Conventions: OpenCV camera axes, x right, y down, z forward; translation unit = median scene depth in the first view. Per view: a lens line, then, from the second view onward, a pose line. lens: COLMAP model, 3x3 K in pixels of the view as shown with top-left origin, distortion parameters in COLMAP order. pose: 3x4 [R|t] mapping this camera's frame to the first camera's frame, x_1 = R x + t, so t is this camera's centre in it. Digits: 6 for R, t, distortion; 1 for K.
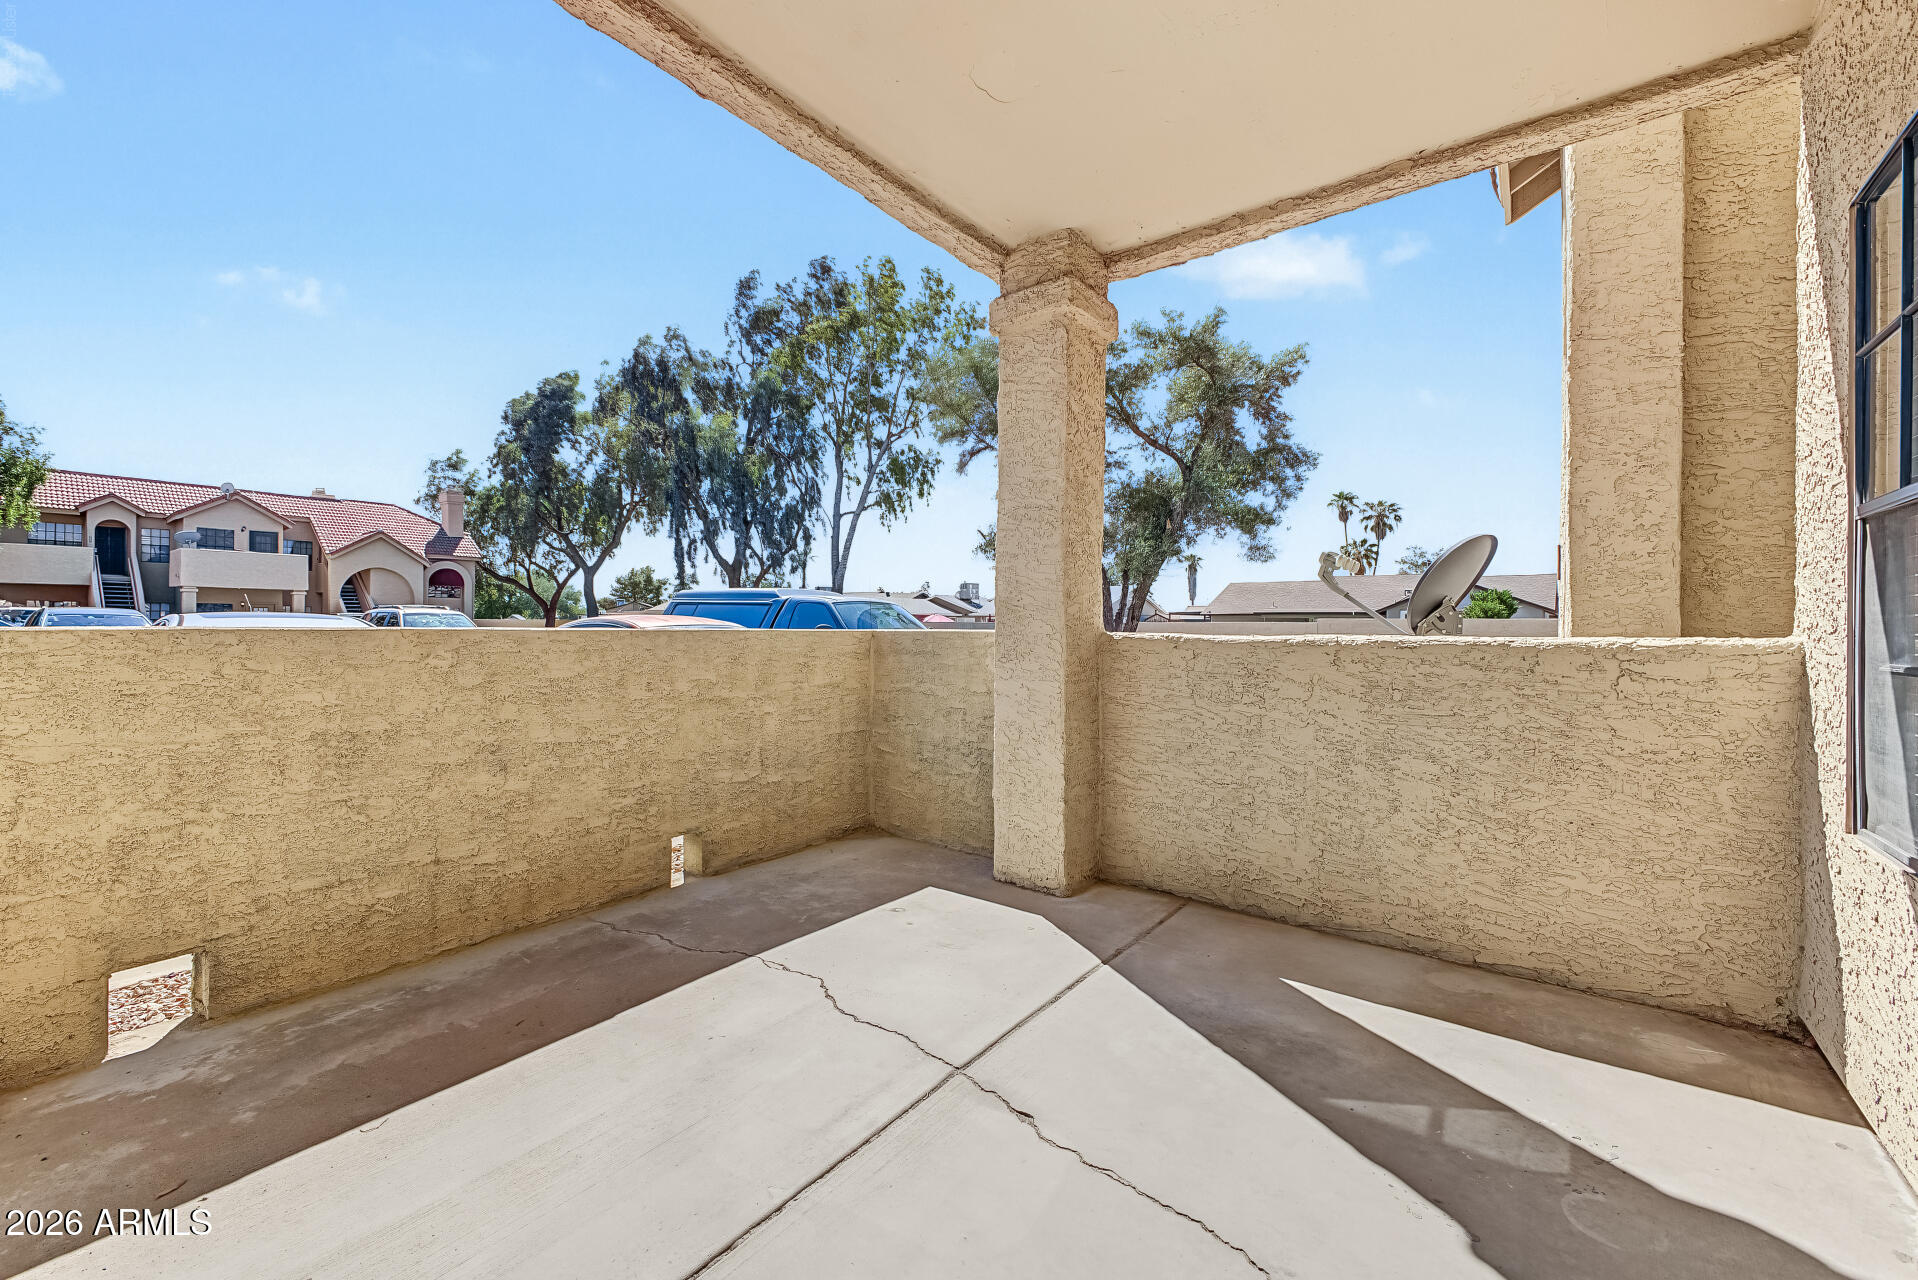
lens RADIAL K [[744.1, 0, 958.5], [0, 744.1, 628.1], [0, 0, 1]] dist [0.003128, -0.001786]
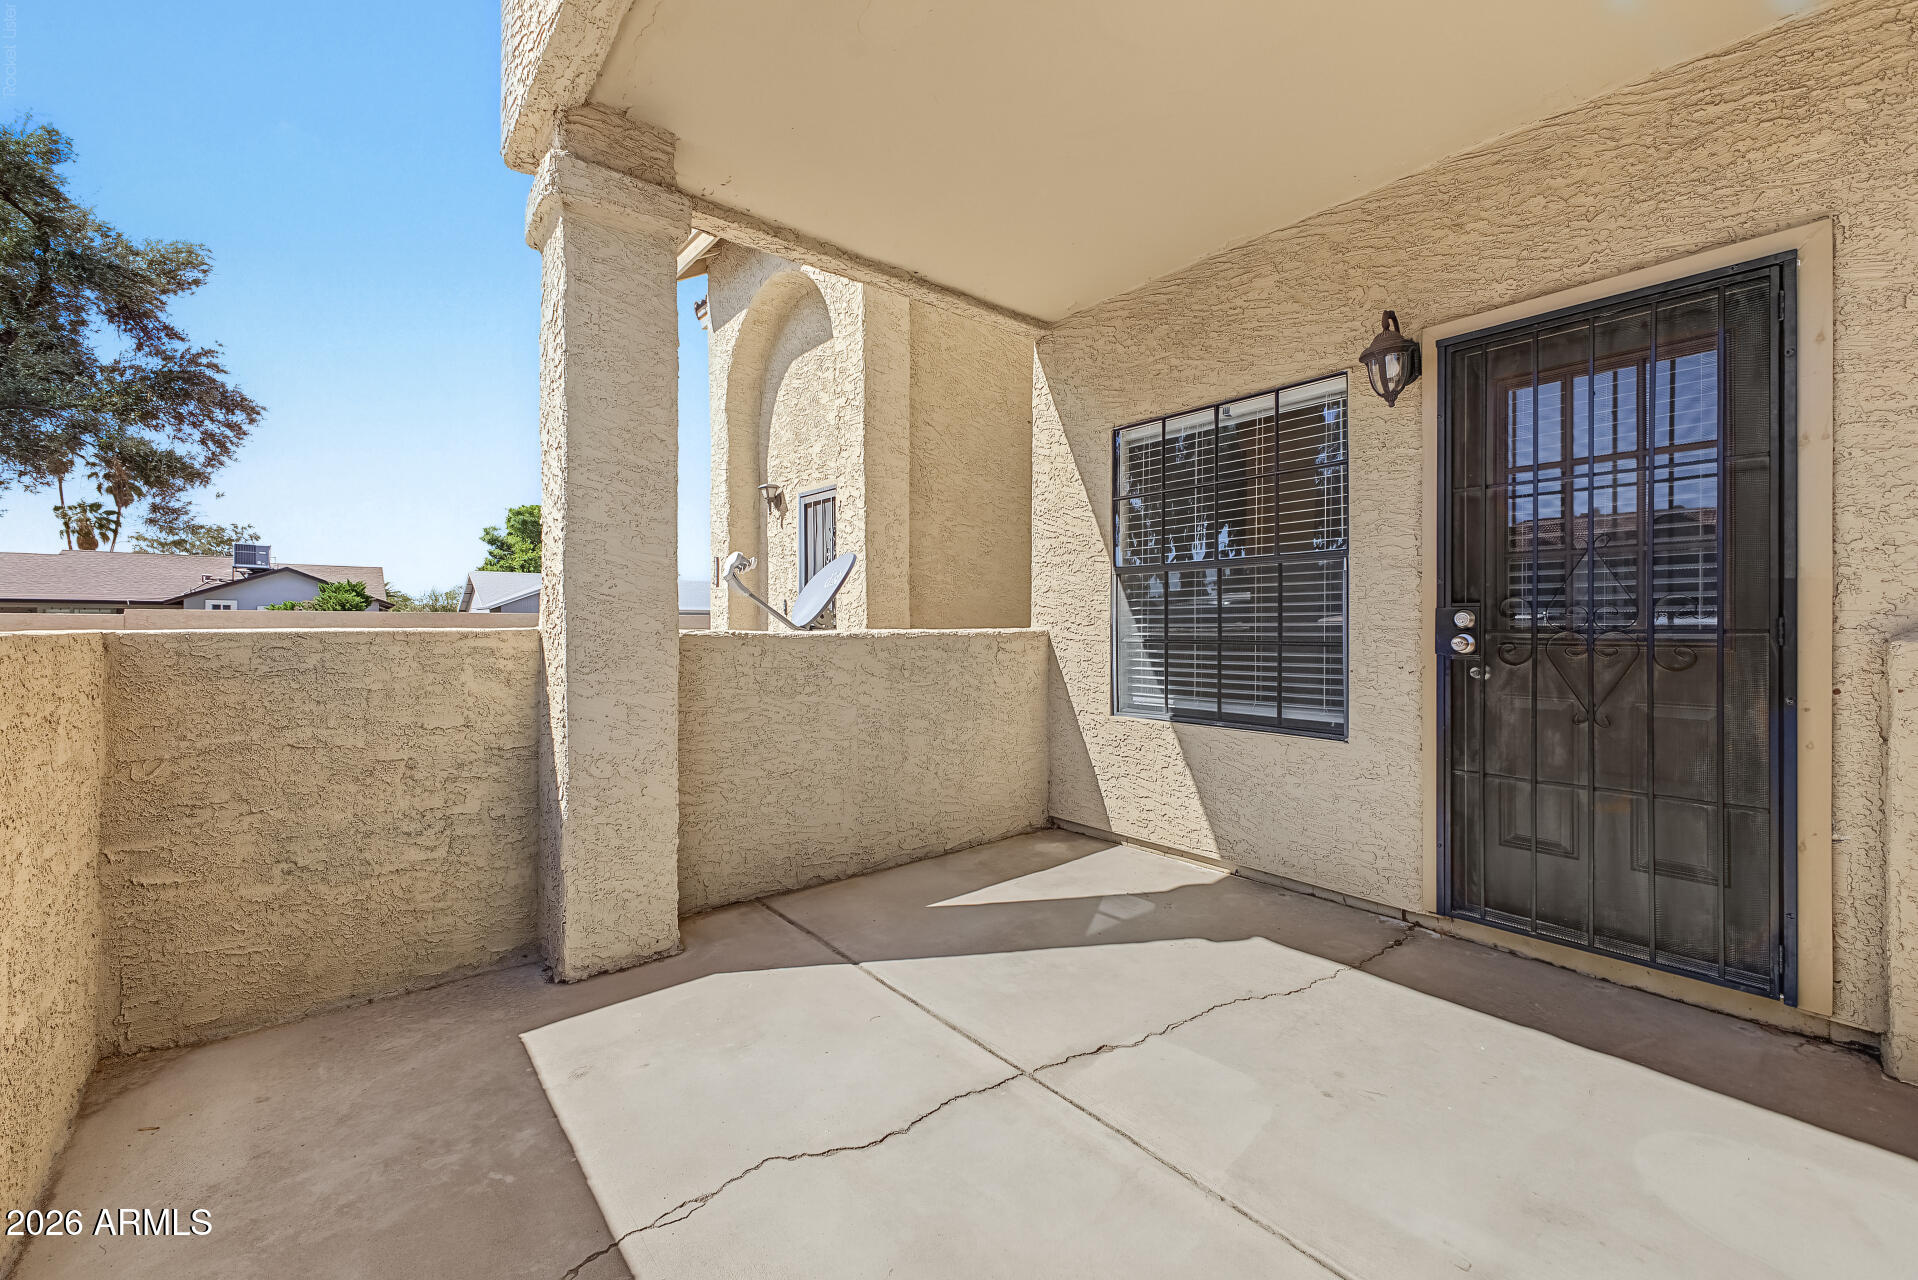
lens RADIAL K [[744.1, 0, 959.3], [0, 744.1, 629.4], [0, 0, 1]] dist [0.003128, -0.001786]
pose [[0.240513, -0.013829, 0.970547, -0.609792], [0.003684, 0.999904, 0.013335, -0.005316], [-0.970639, 0.000368, 0.240541, 0.530181]]
